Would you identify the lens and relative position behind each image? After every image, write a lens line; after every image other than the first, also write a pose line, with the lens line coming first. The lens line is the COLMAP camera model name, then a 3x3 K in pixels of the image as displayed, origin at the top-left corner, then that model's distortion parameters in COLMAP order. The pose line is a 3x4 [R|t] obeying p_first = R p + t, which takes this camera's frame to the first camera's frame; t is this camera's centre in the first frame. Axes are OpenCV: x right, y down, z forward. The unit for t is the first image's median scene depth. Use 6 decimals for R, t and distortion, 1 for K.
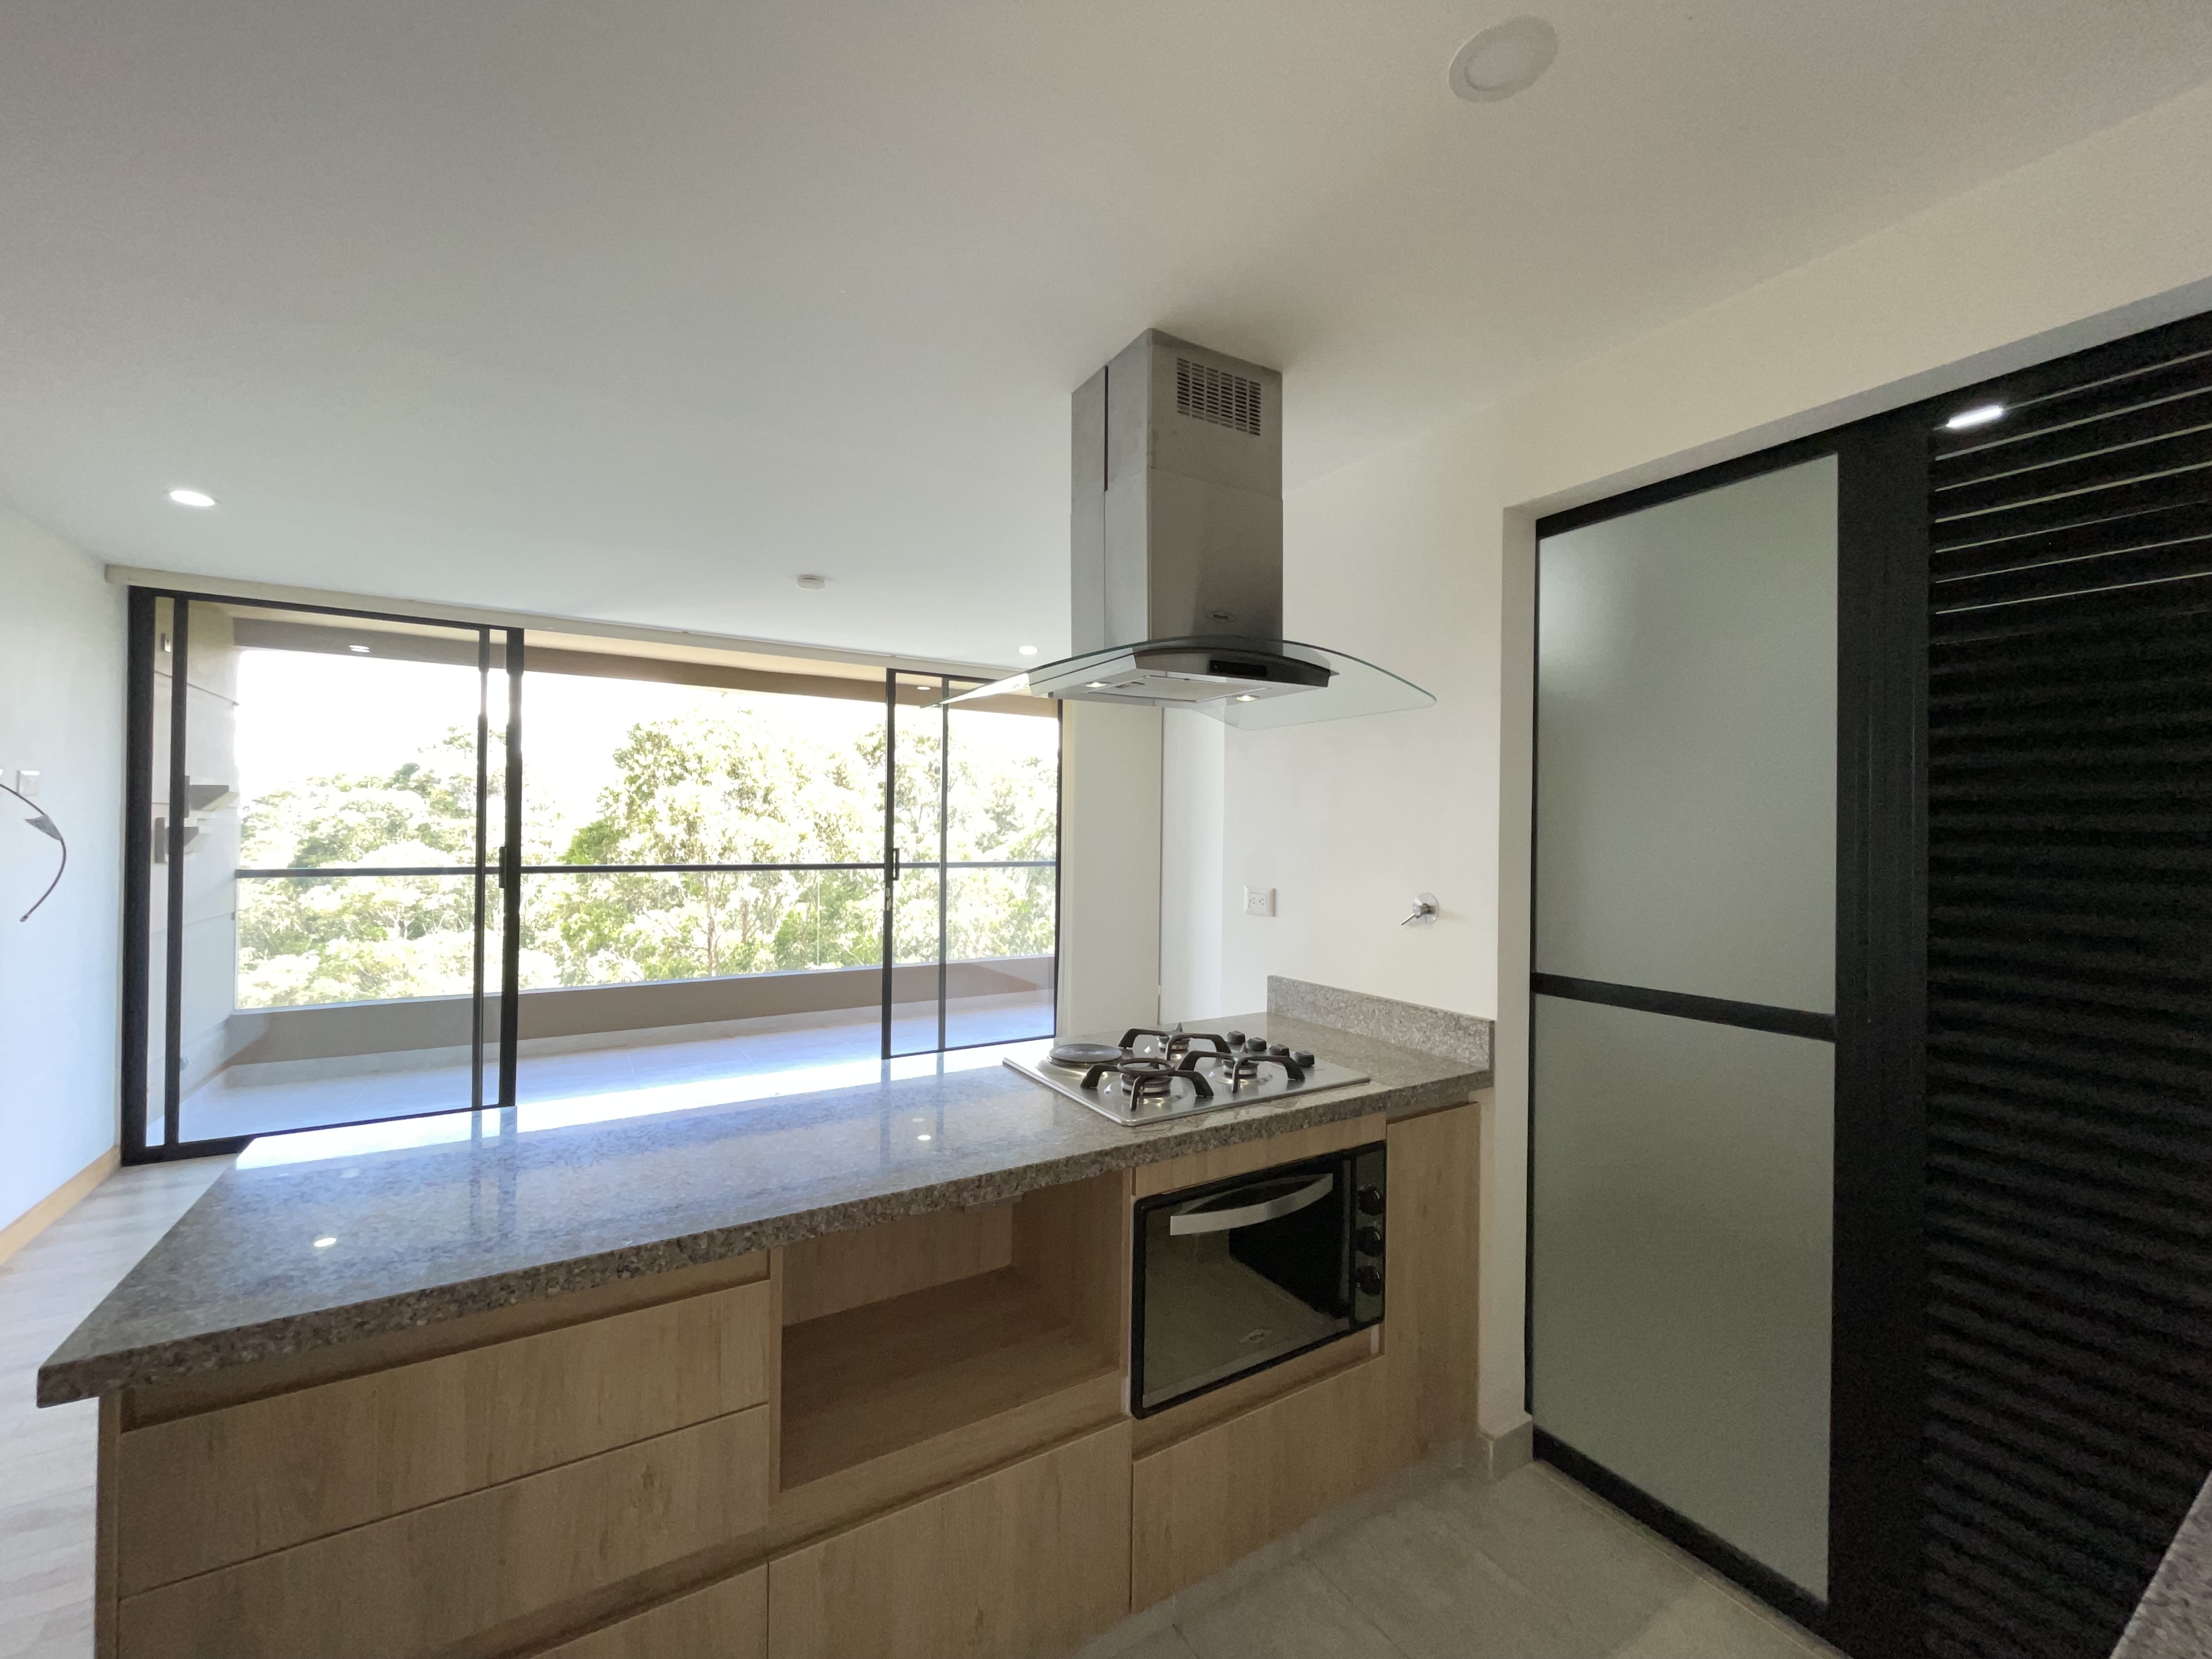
lens RADIAL K [[896.1, 0, 1108.3], [0, 896.1, 826.6], [0, 0, 1]] dist [-0.004392, 0.000405]
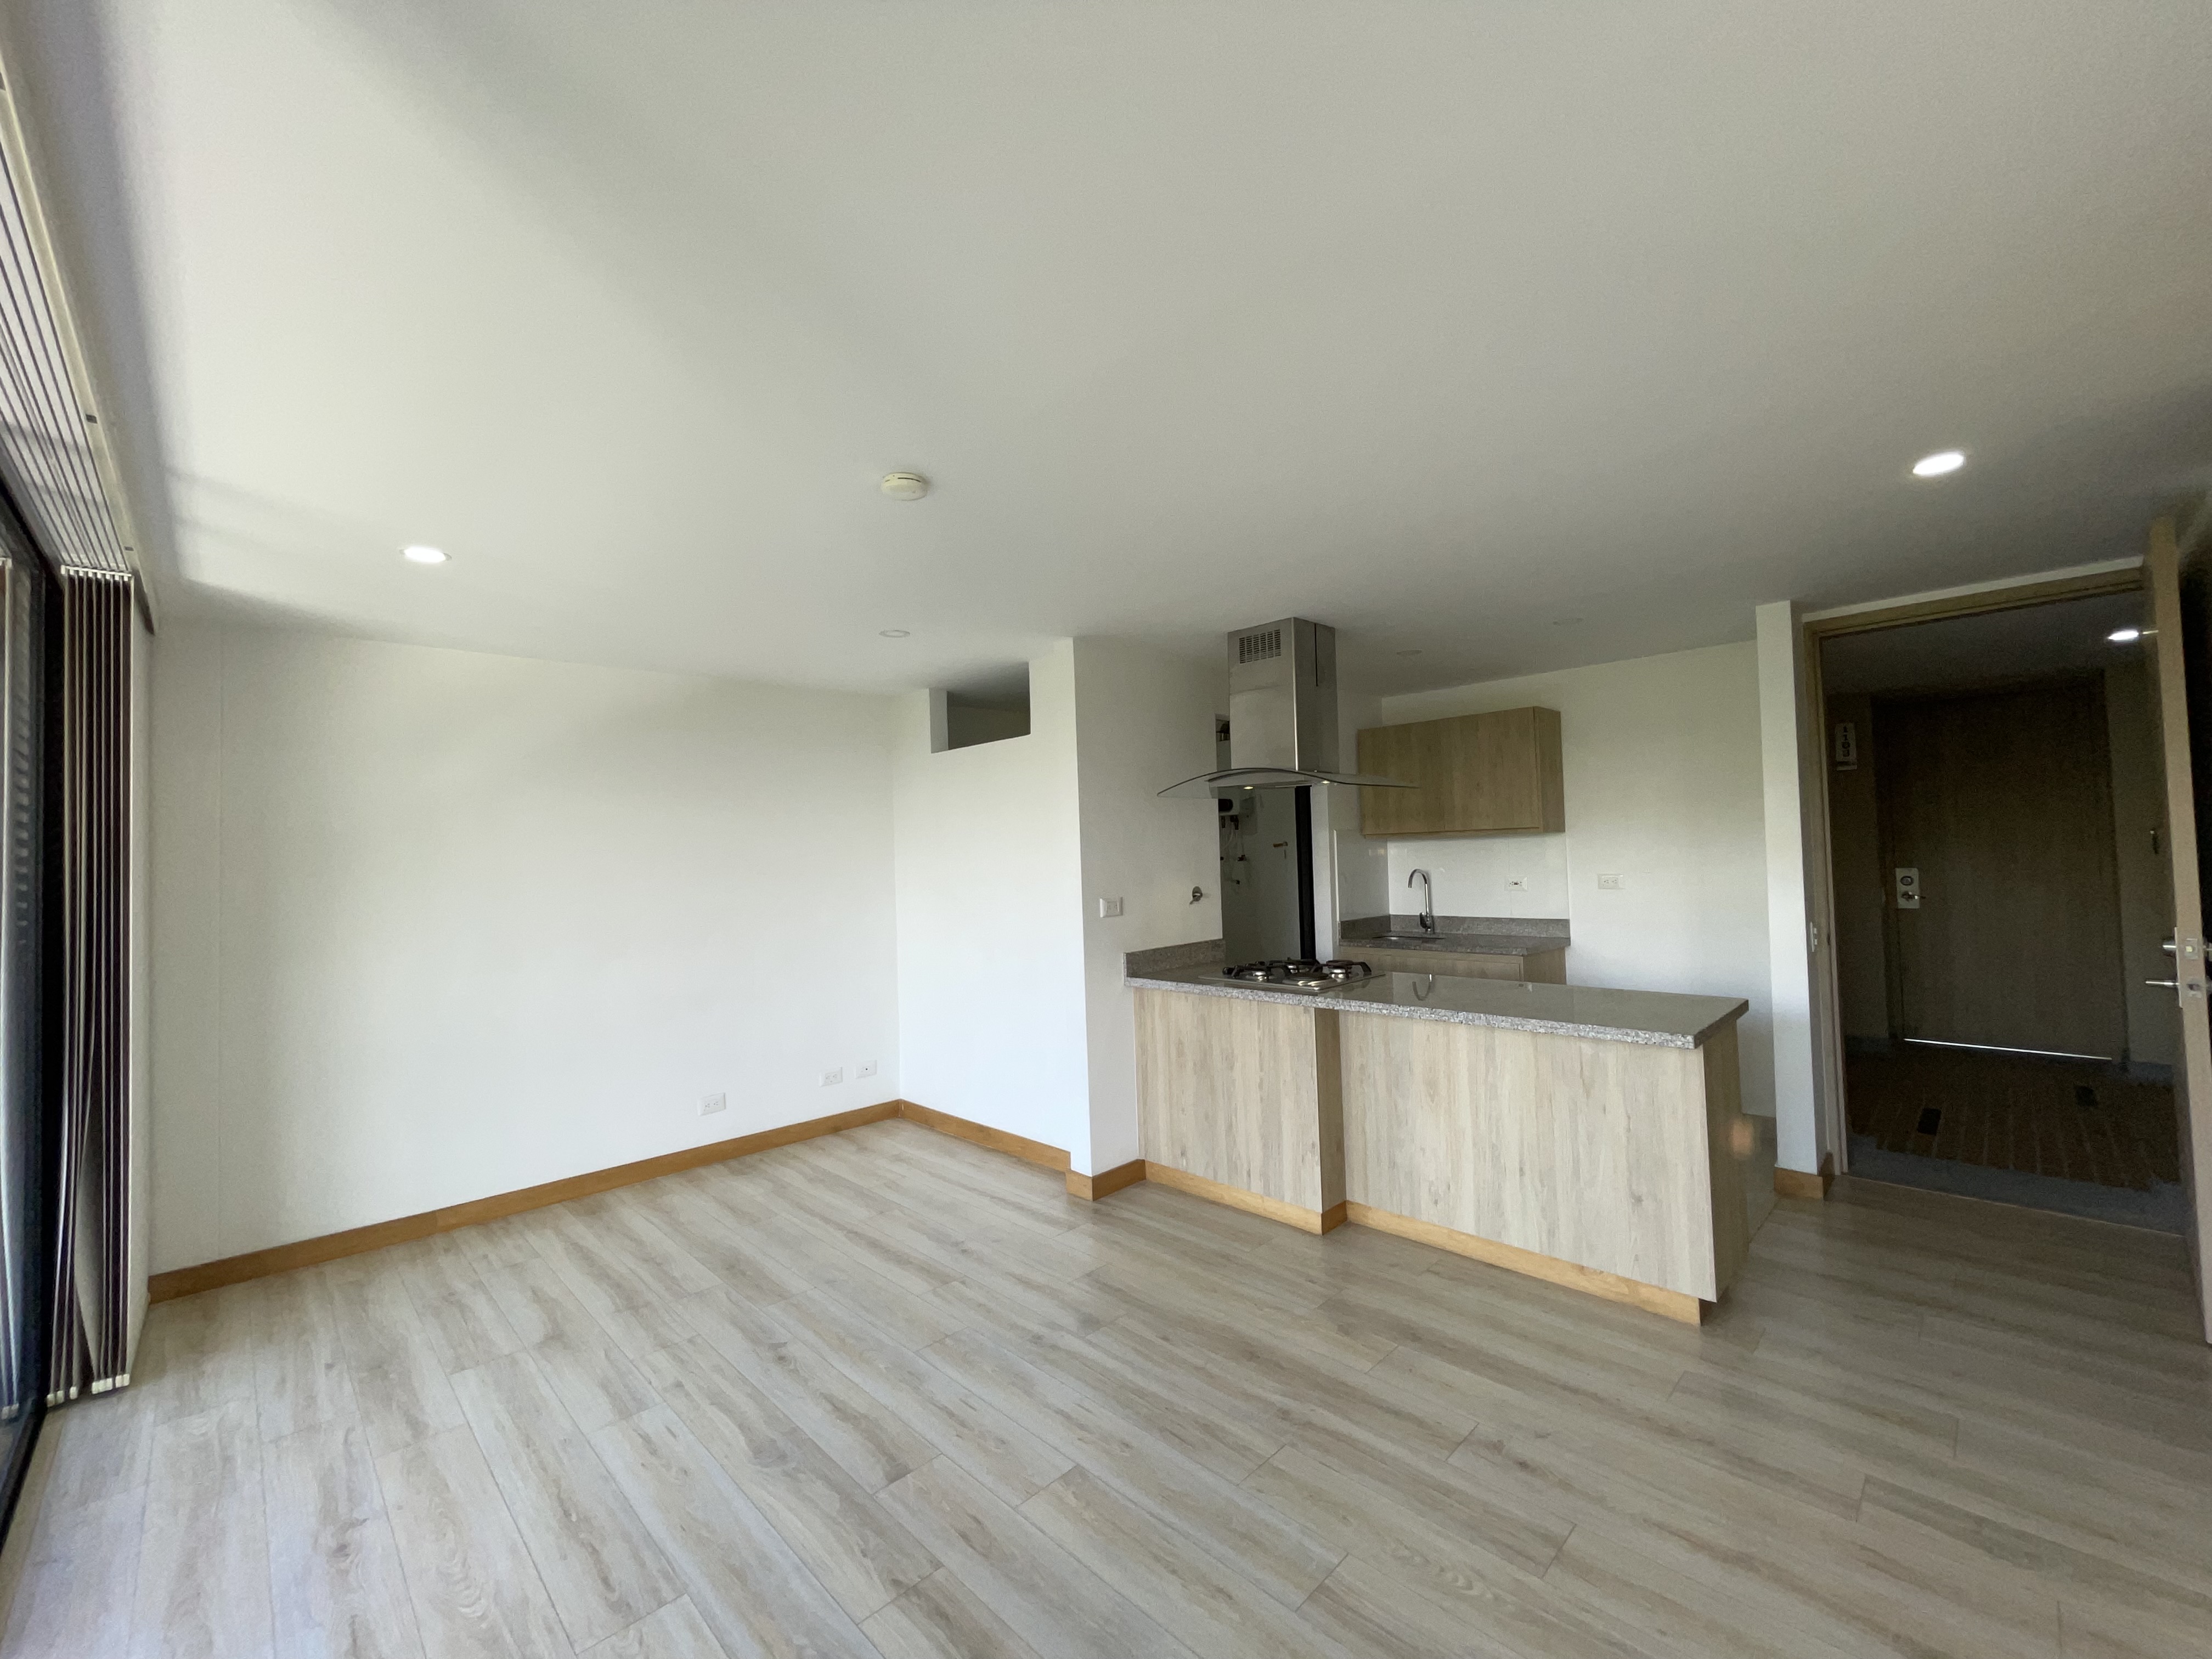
lens RADIAL K [[896.1, 0, 1106.6], [0, 896.1, 814.9], [0, 0, 1]] dist [-0.004392, 0.000405]
pose [[-0.220249, 0.035580, 0.974795, -1.648780], [0.025332, 0.999206, -0.030747, -0.031404], [-0.975115, 0.017922, -0.220975, 1.701029]]
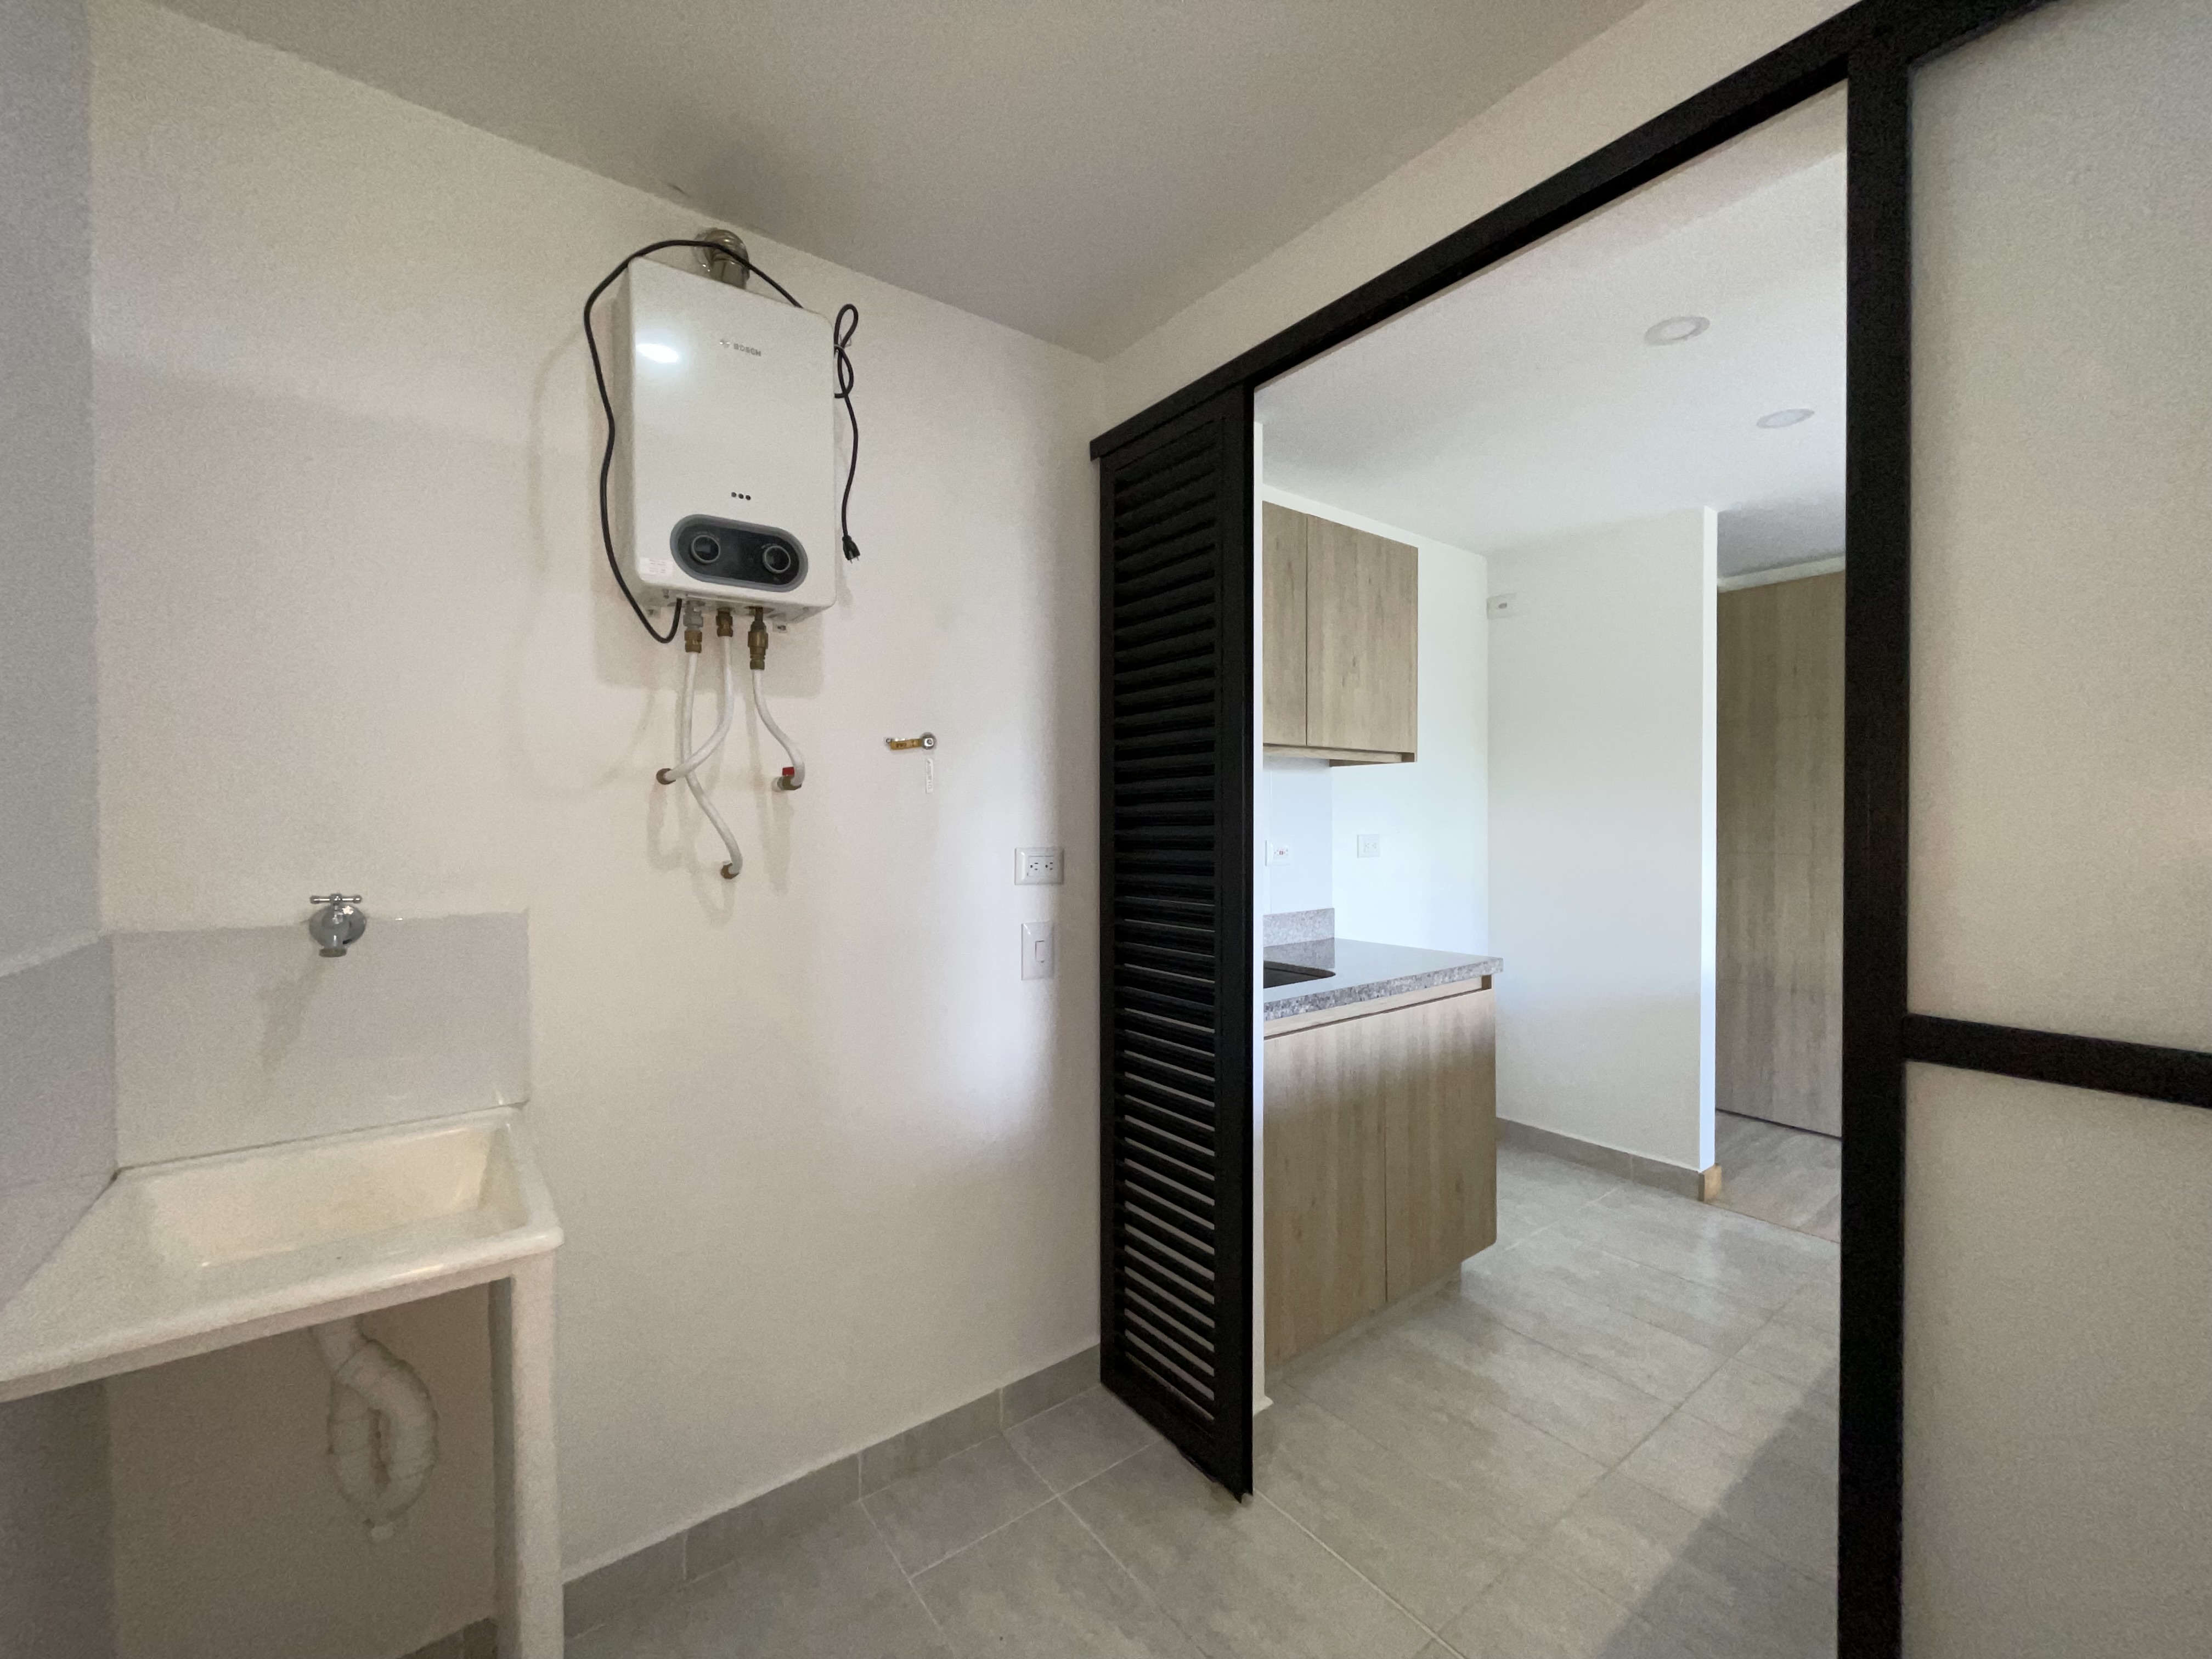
lens RADIAL K [[896.1, 0, 1107.3], [0, 896.1, 825.7], [0, 0, 1]] dist [-0.004392, 0.000405]
pose [[-0.995303, -0.009219, -0.096370, 0.918889], [-0.009689, 0.999943, 0.004409, 0.066448], [0.096323, 0.005322, -0.995336, 1.418352]]
